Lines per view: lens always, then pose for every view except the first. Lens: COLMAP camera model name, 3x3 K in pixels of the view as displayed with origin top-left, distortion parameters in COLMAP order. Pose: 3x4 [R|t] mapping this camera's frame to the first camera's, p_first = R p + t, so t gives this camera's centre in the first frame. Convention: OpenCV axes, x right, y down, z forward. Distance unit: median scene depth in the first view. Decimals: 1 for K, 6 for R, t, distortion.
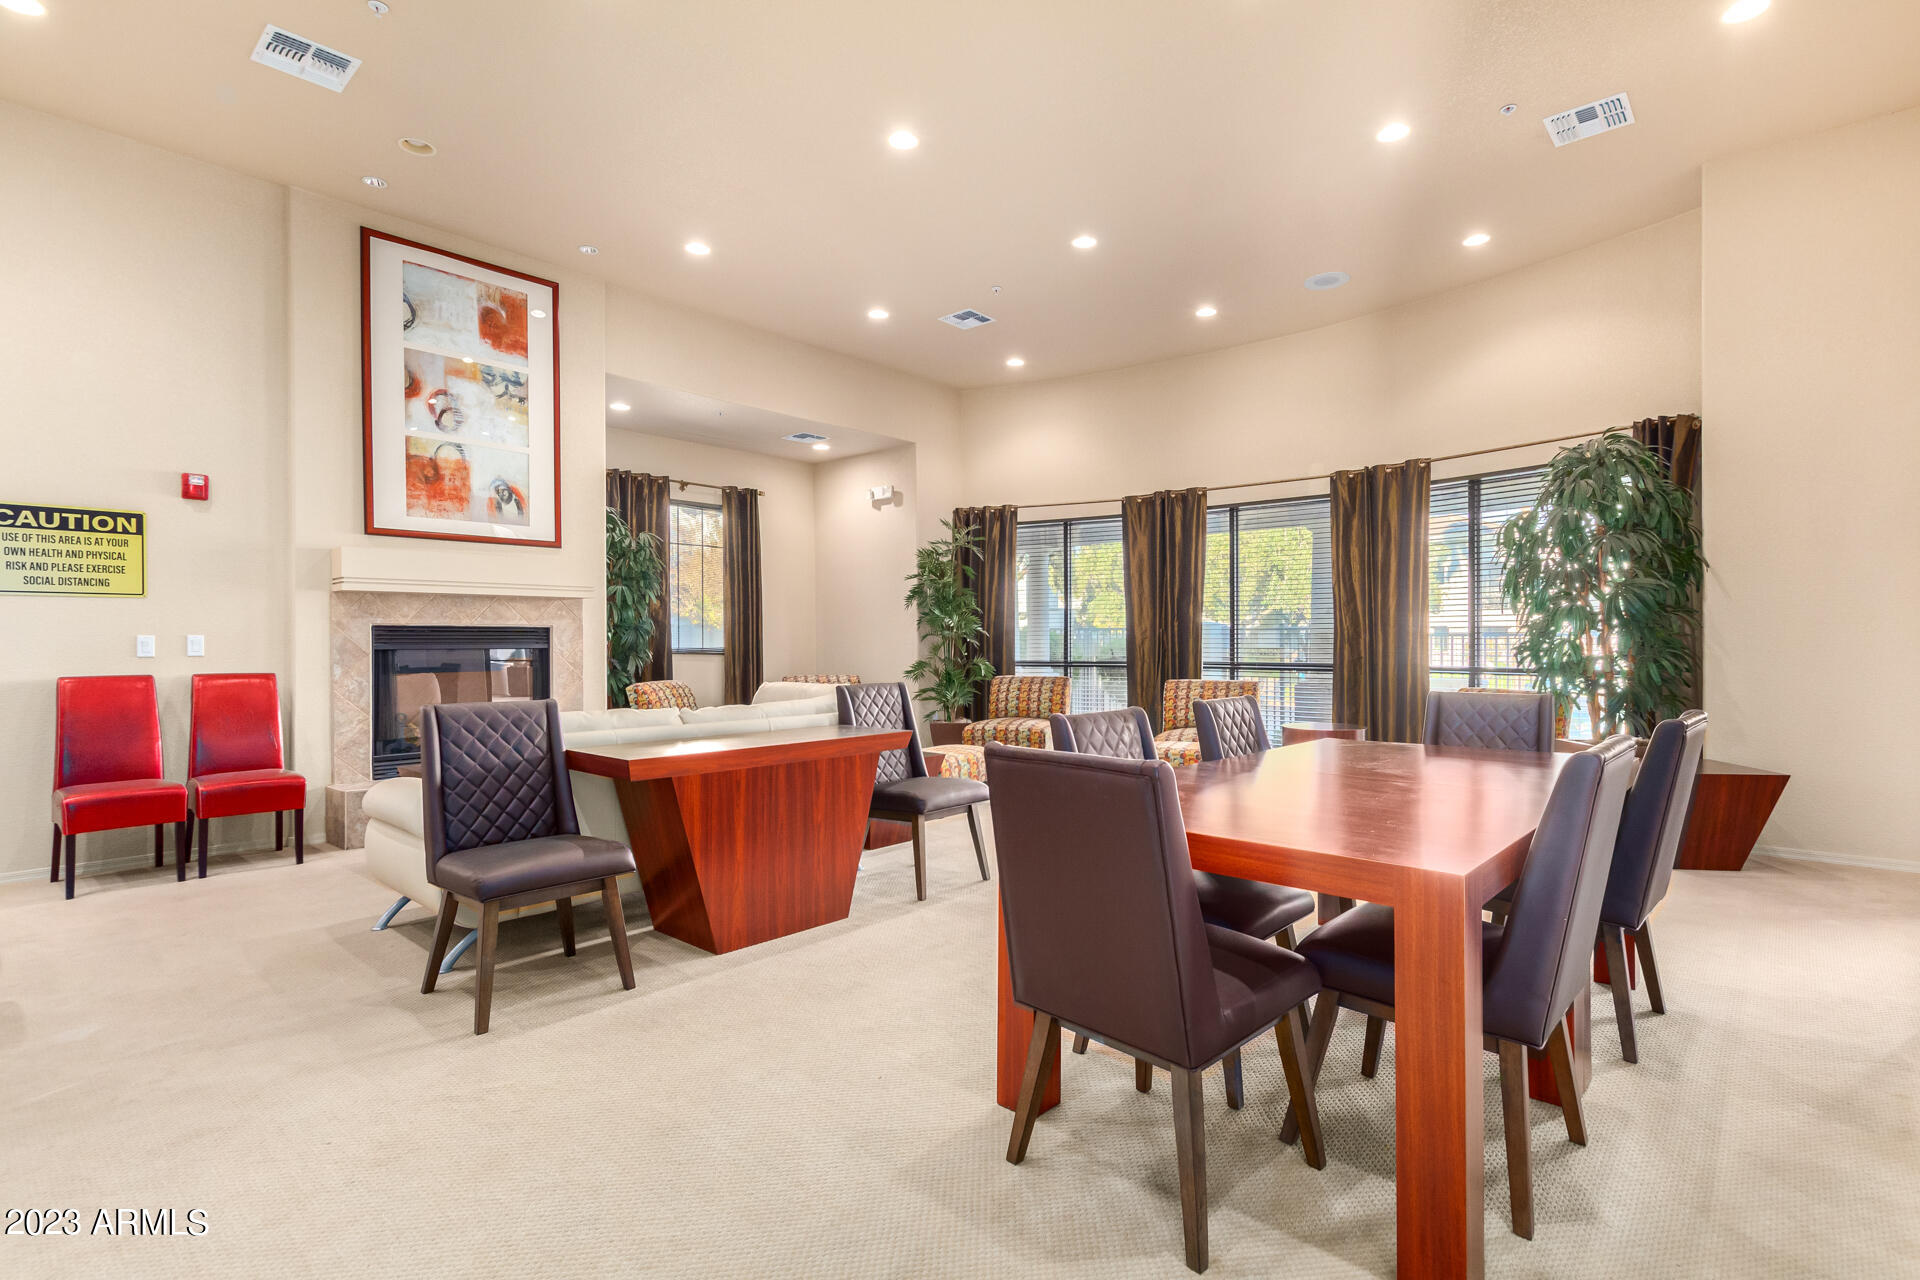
lens RADIAL K [[907.9, 0, 960.0], [0, 907.9, 640.0], [0, 0, 1]] dist [-0.023372, -0.000181]
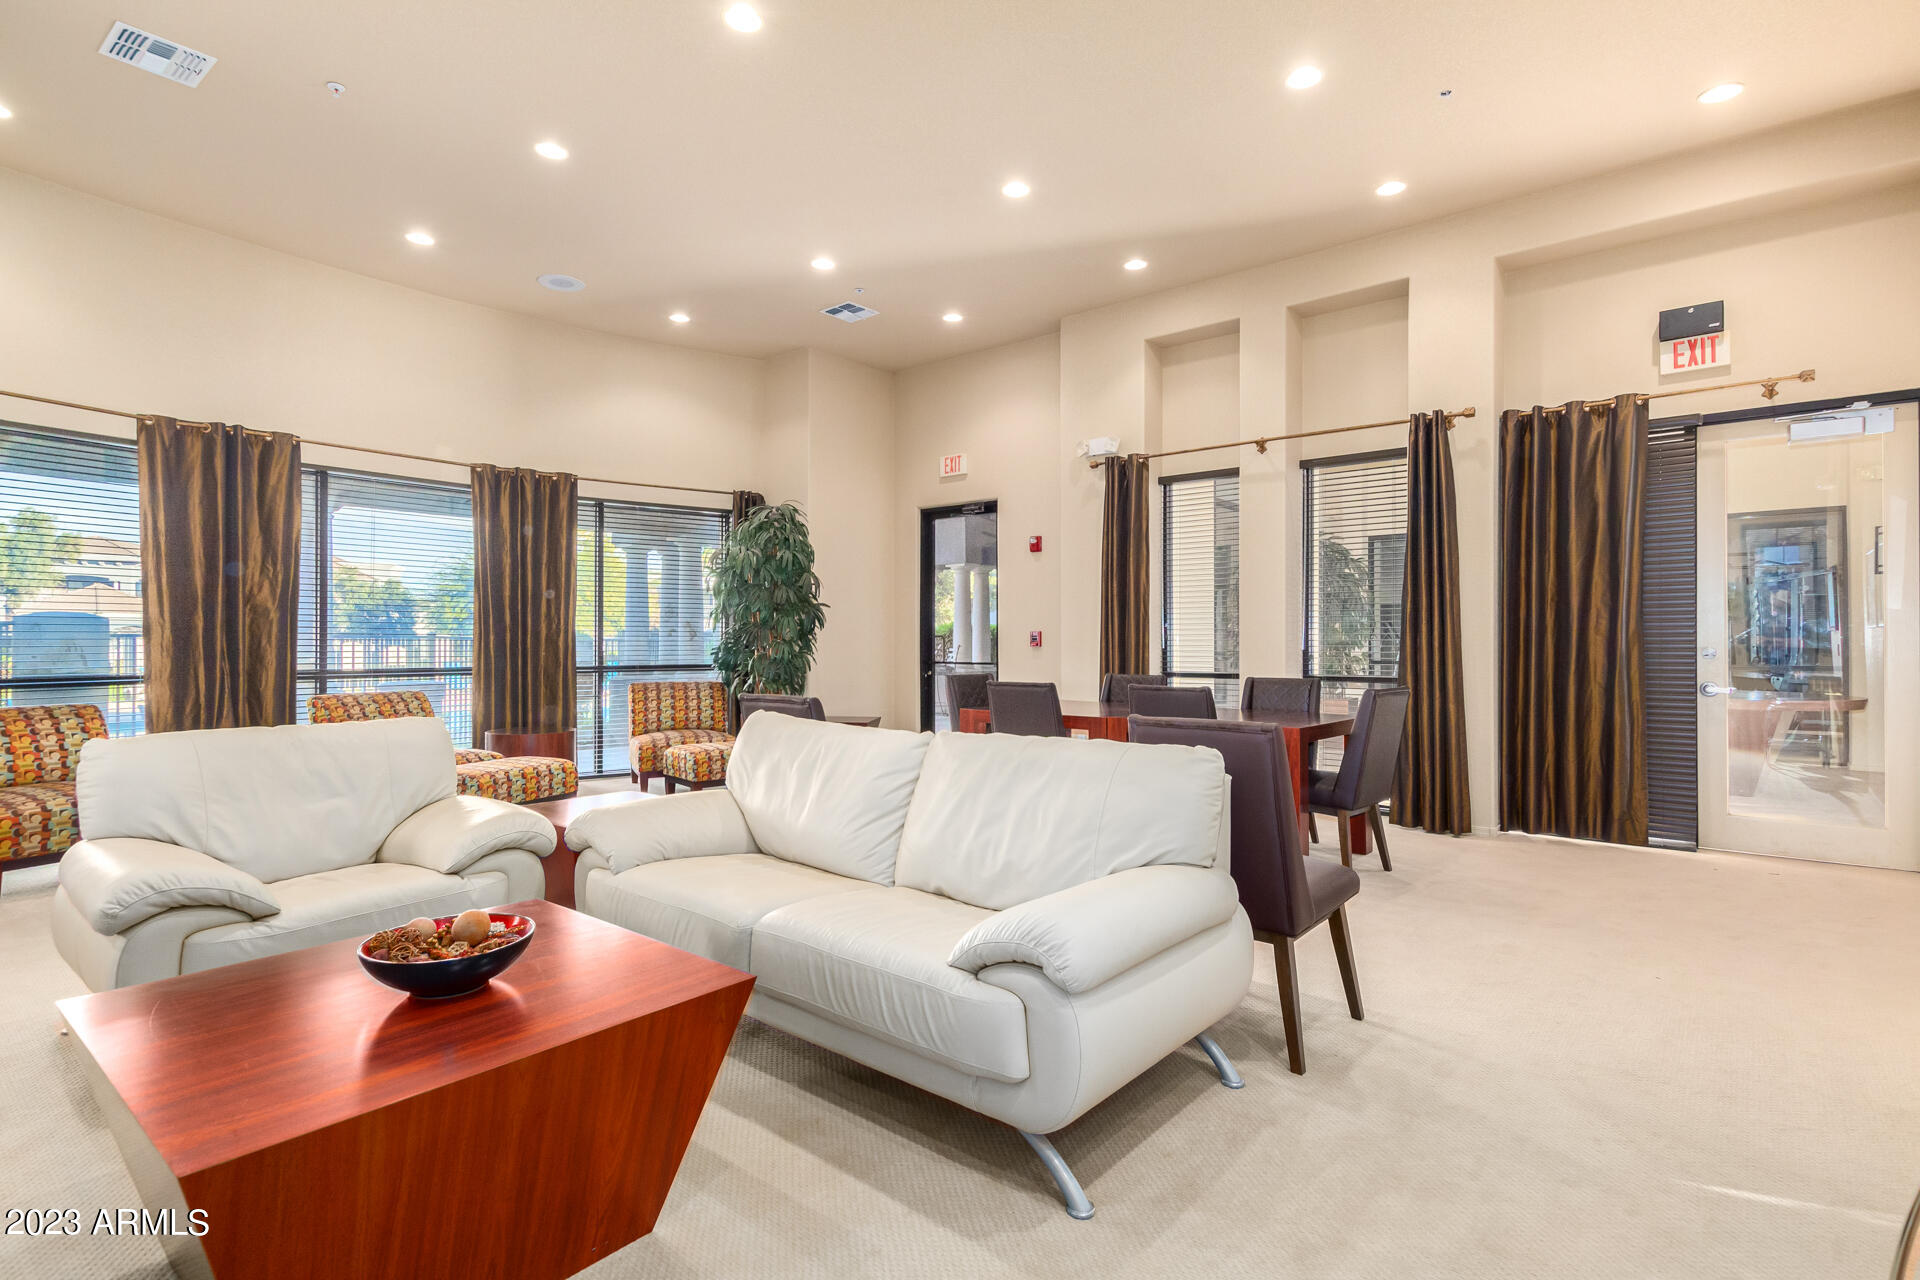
lens RADIAL K [[907.9, 0, 960.0], [0, 907.9, 640.0], [0, 0, 1]] dist [-0.023372, -0.000181]
pose [[-0.002245, 0.006666, 0.999975, -0.615287], [-0.003101, 0.999973, -0.006673, 0.004273], [-0.999993, -0.003116, -0.002225, 0.571516]]
